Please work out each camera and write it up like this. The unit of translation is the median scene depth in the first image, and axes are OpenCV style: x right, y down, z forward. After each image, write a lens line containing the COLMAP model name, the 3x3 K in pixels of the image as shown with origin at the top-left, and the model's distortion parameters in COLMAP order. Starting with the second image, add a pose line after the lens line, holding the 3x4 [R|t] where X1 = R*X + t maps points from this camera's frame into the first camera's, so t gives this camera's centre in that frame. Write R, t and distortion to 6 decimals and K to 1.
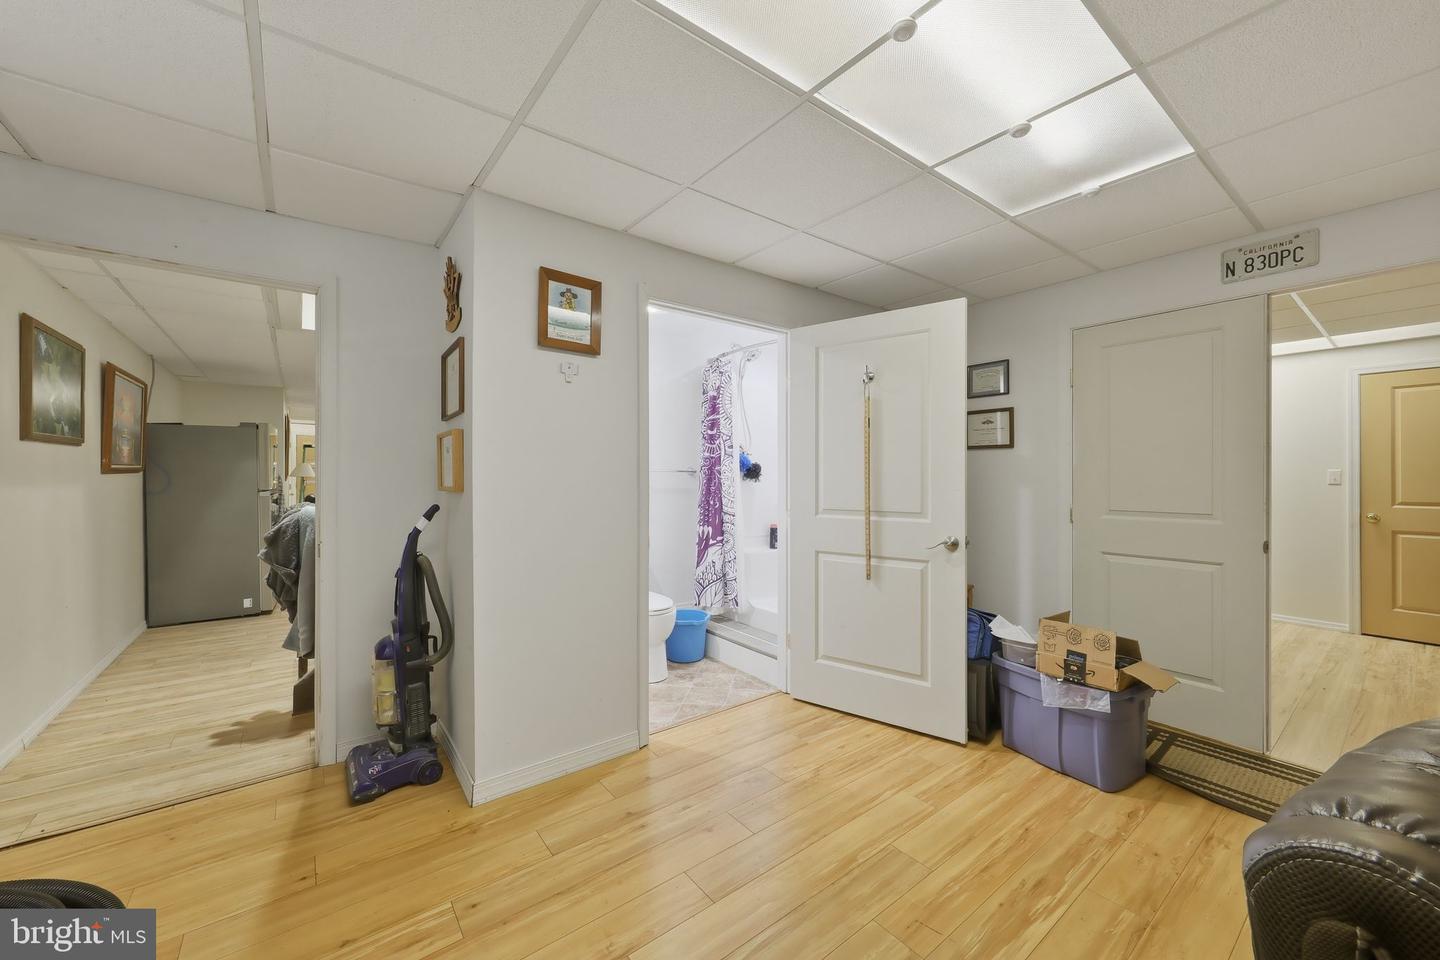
lens RADIAL K [[558.5, 0, 723.4], [0, 558.5, 471.6], [0, 0, 1]] dist [0.000653, 0.000104]
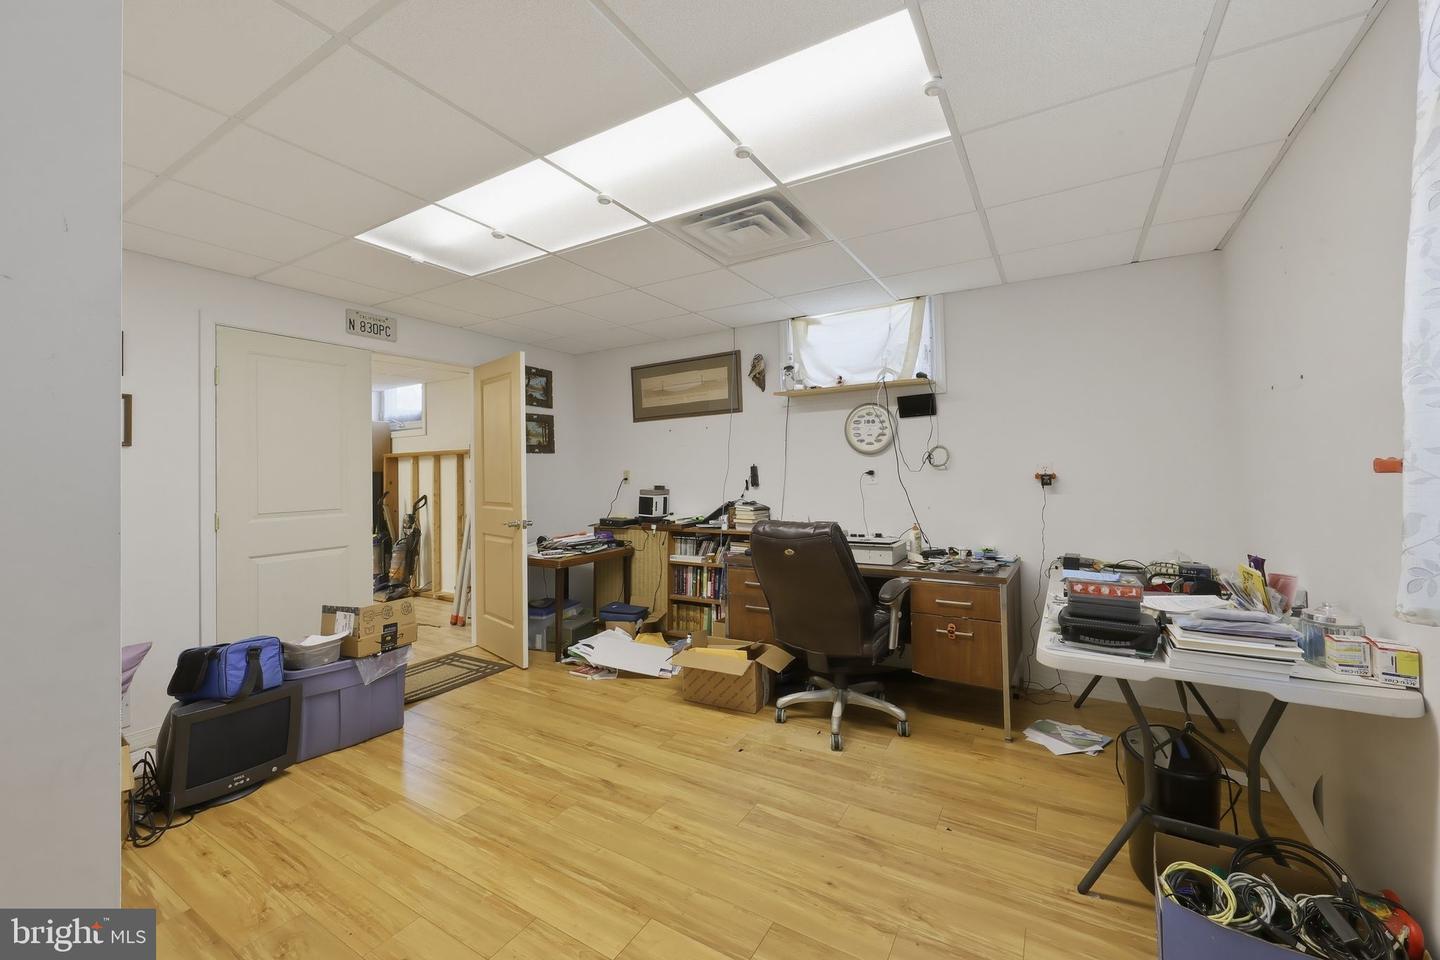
lens RADIAL K [[558.5, 0, 723.4], [0, 558.5, 471.6], [0, 0, 1]] dist [0.000653, 0.000104]
pose [[-0.370309, 0.005693, 0.928891, -0.734704], [0.009968, 0.999948, -0.002155, 0.002129], [-0.928855, 0.008461, -0.370347, 0.748233]]
